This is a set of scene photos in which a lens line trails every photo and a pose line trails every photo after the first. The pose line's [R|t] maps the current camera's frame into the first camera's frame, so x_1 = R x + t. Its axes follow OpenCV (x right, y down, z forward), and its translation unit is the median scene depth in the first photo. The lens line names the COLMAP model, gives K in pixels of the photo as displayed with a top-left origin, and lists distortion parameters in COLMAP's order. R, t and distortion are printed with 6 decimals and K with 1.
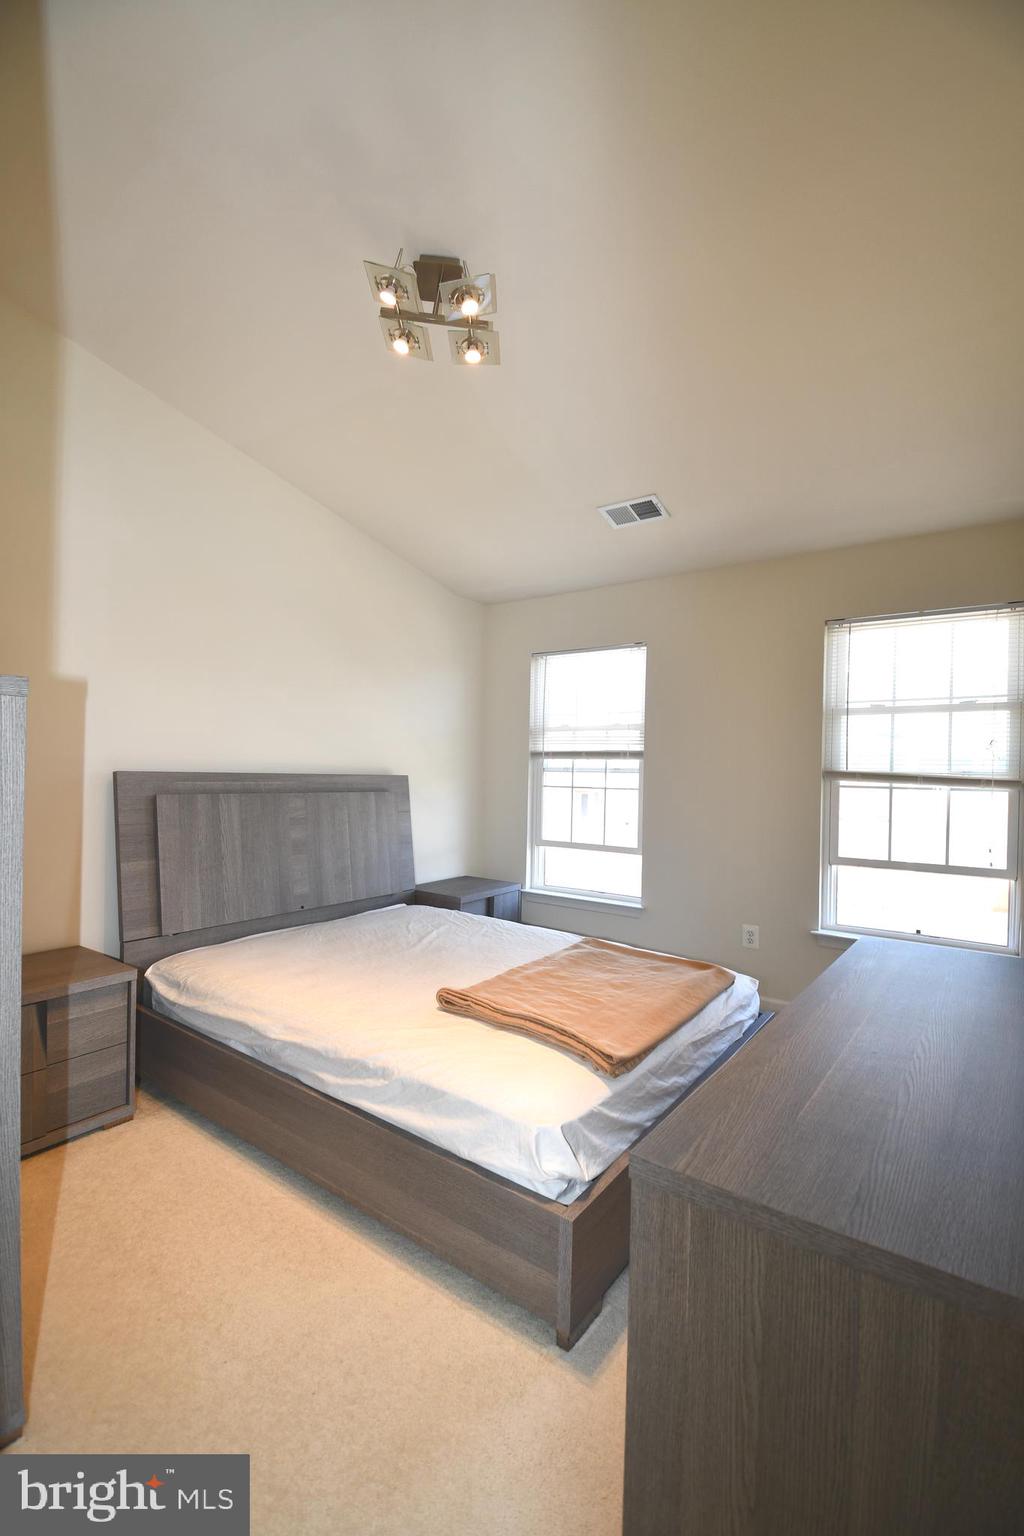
lens RADIAL K [[680.5, 0, 517.1], [0, 680.5, 772.7], [0, 0, 1]] dist [0.027180, -0.028938]
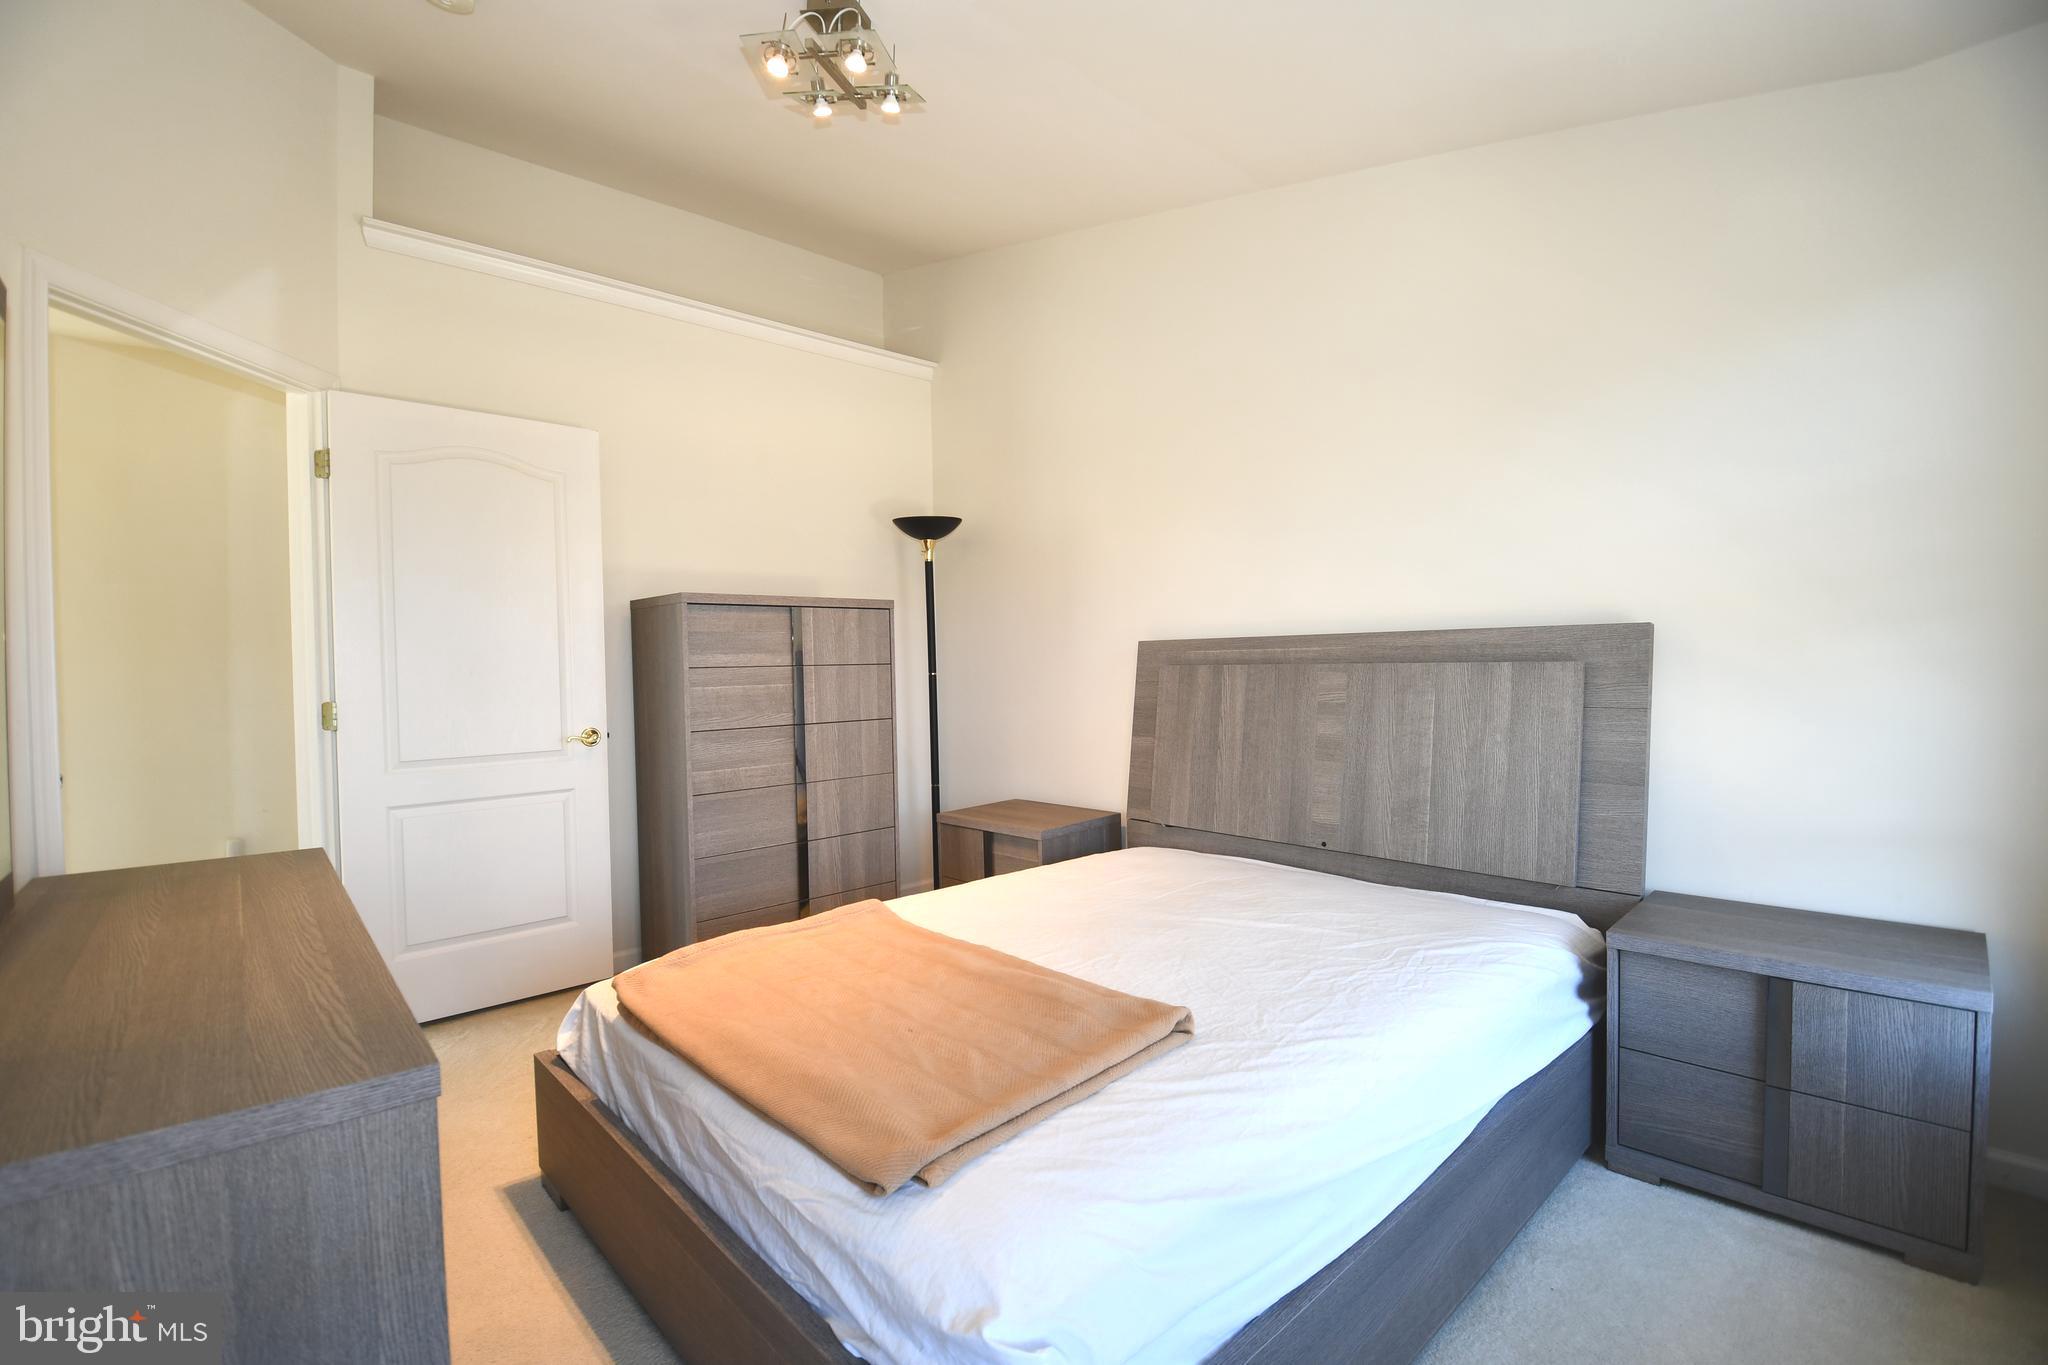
lens RADIAL K [[907.3, 0, 1013.7], [0, 907.3, 681.4], [0, 0, 1]] dist [0.027180, -0.028938]
pose [[-0.203229, 0.000582, -0.979131, 0.584757], [0.011127, 0.999937, -0.001715, 0.045846], [0.979068, -0.011244, -0.203223, 0.913796]]
